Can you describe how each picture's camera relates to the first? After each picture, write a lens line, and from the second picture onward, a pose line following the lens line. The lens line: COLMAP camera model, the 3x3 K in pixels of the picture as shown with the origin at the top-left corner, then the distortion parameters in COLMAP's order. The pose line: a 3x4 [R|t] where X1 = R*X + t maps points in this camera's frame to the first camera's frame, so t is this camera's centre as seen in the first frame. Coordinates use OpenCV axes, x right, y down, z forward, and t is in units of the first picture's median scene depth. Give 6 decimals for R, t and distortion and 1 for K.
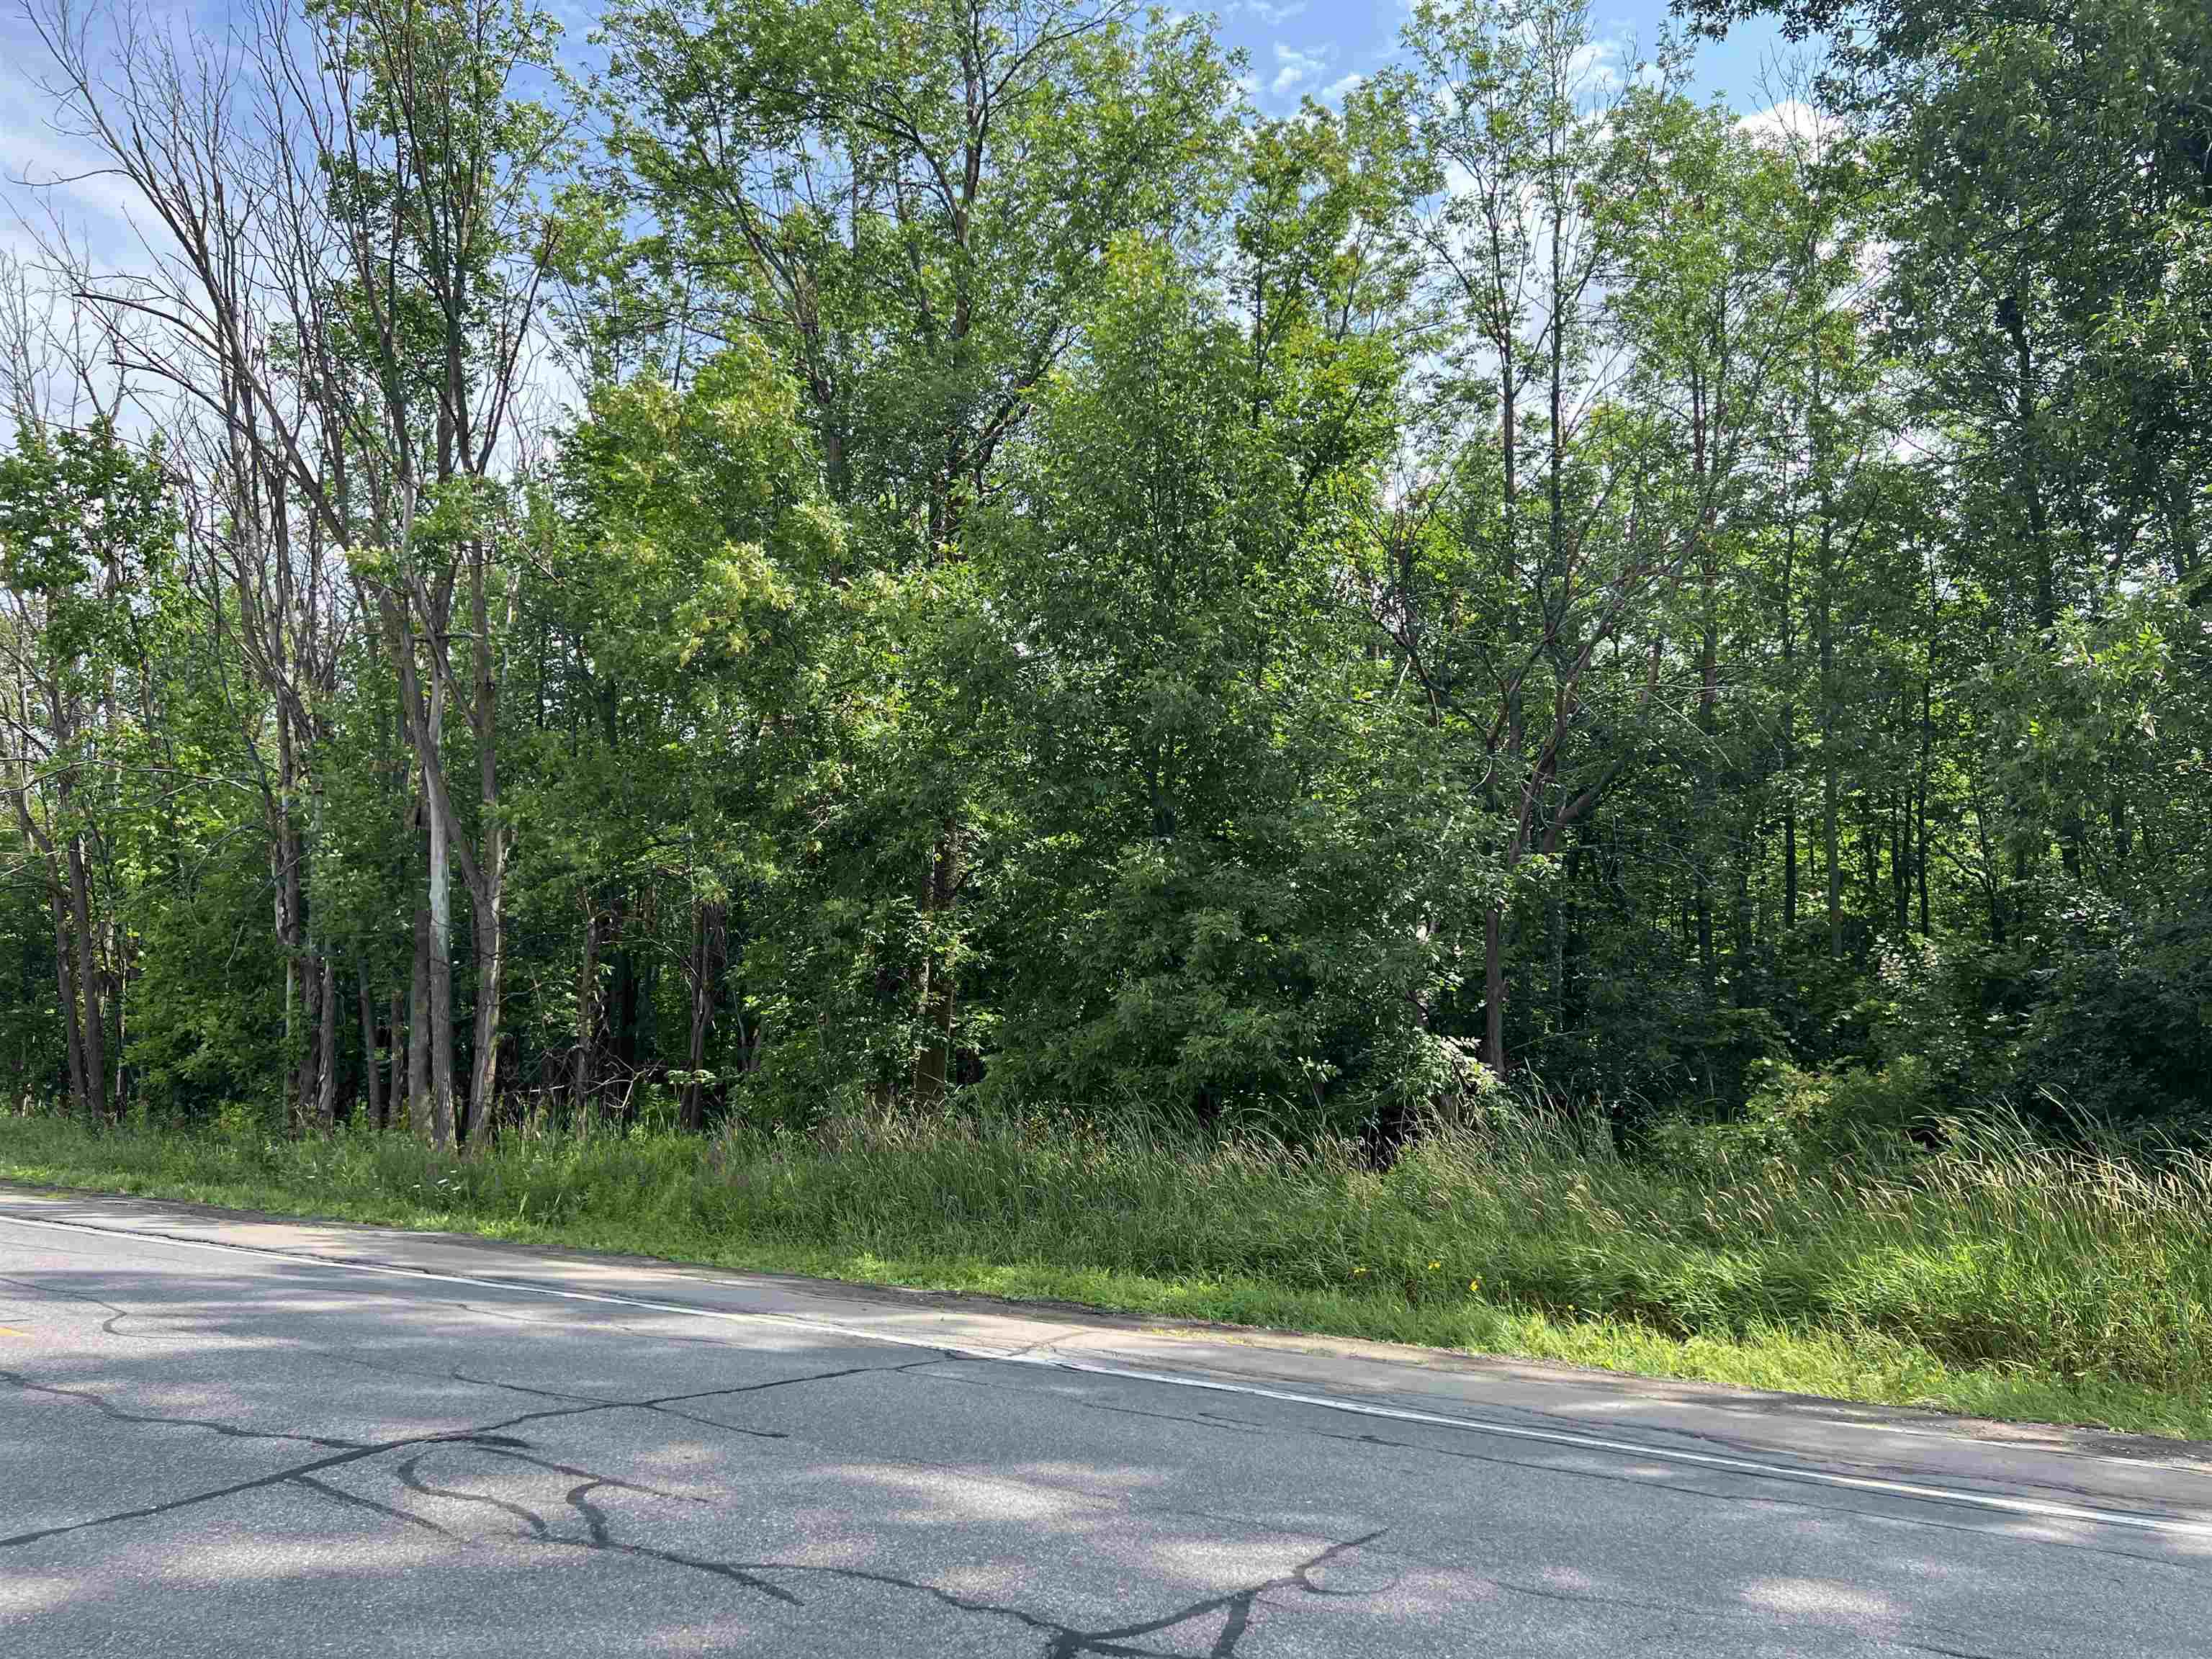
lens RADIAL K [[1632.6, 0, 1127.5], [0, 1632.6, 848.0], [0, 0, 1]] dist [0.056725, -0.066645]
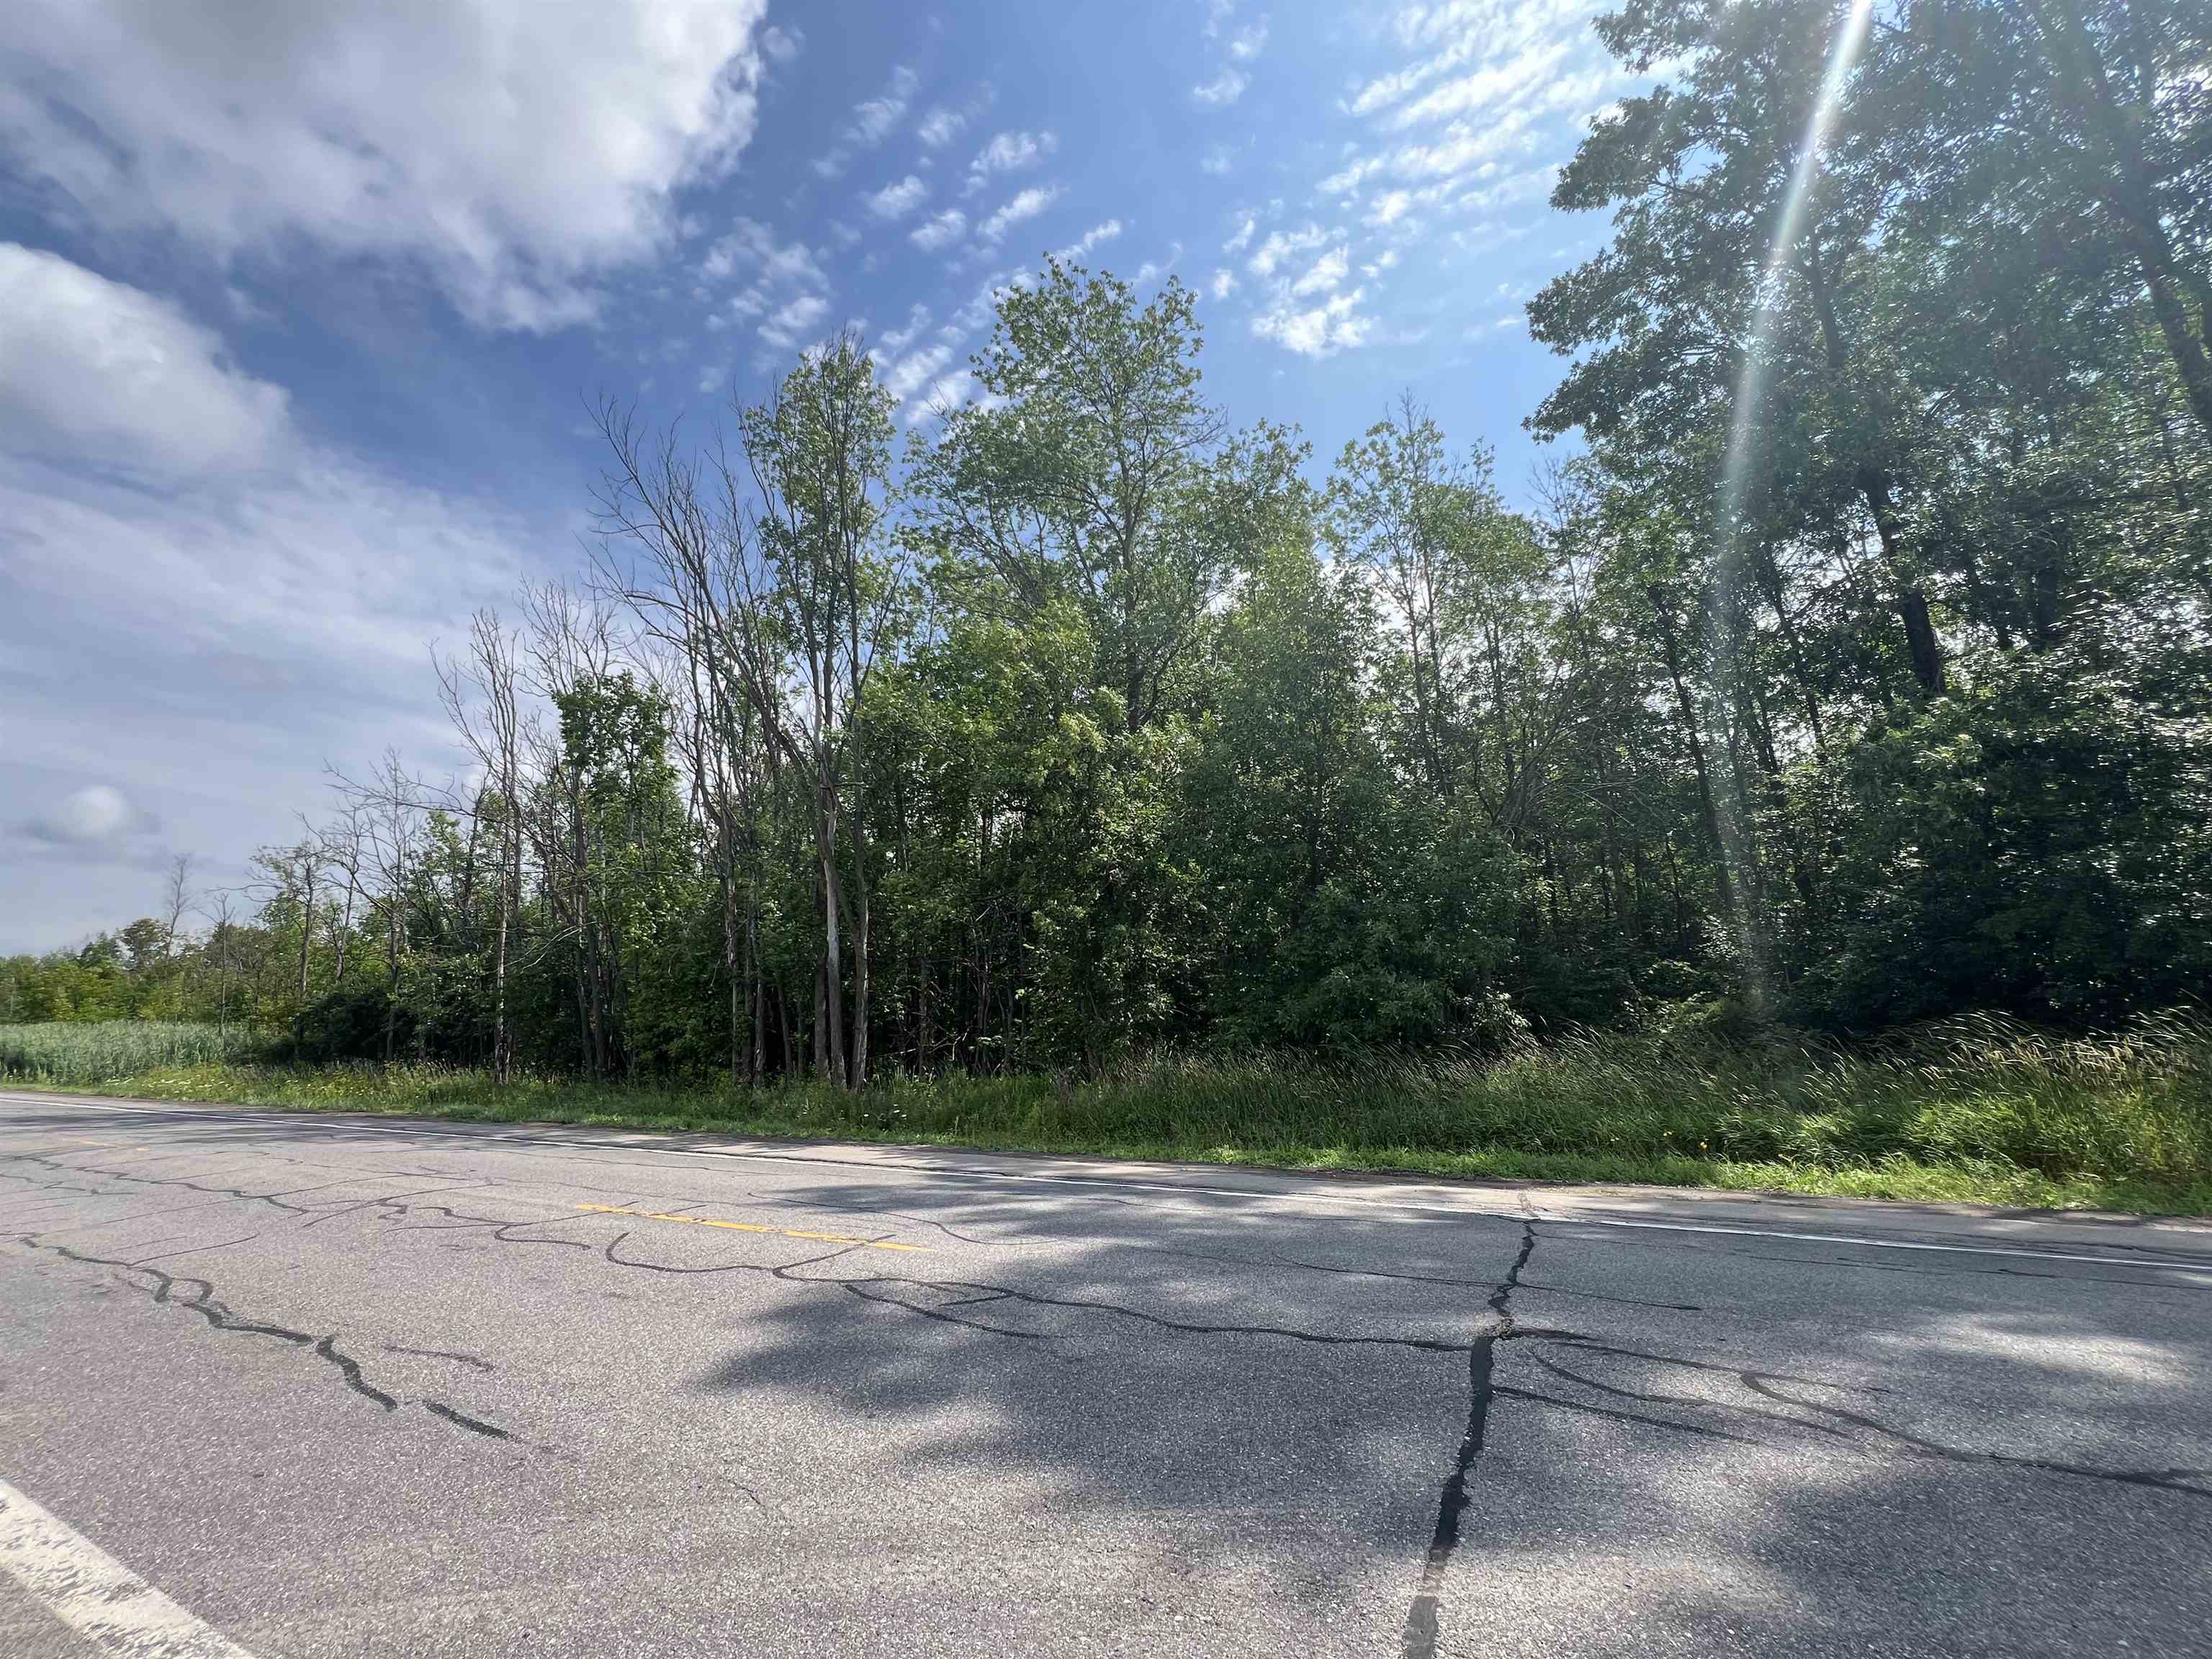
lens RADIAL K [[863.6, 0, 1112.9], [0, 863.6, 826.1], [0, 0, 1]] dist [-0.007590, 0.000850]
pose [[0.997616, -0.038457, 0.057304, -0.178479], [0.043648, 0.994776, -0.092282, 0.008683], [-0.053456, 0.094564, 0.994083, 0.093498]]
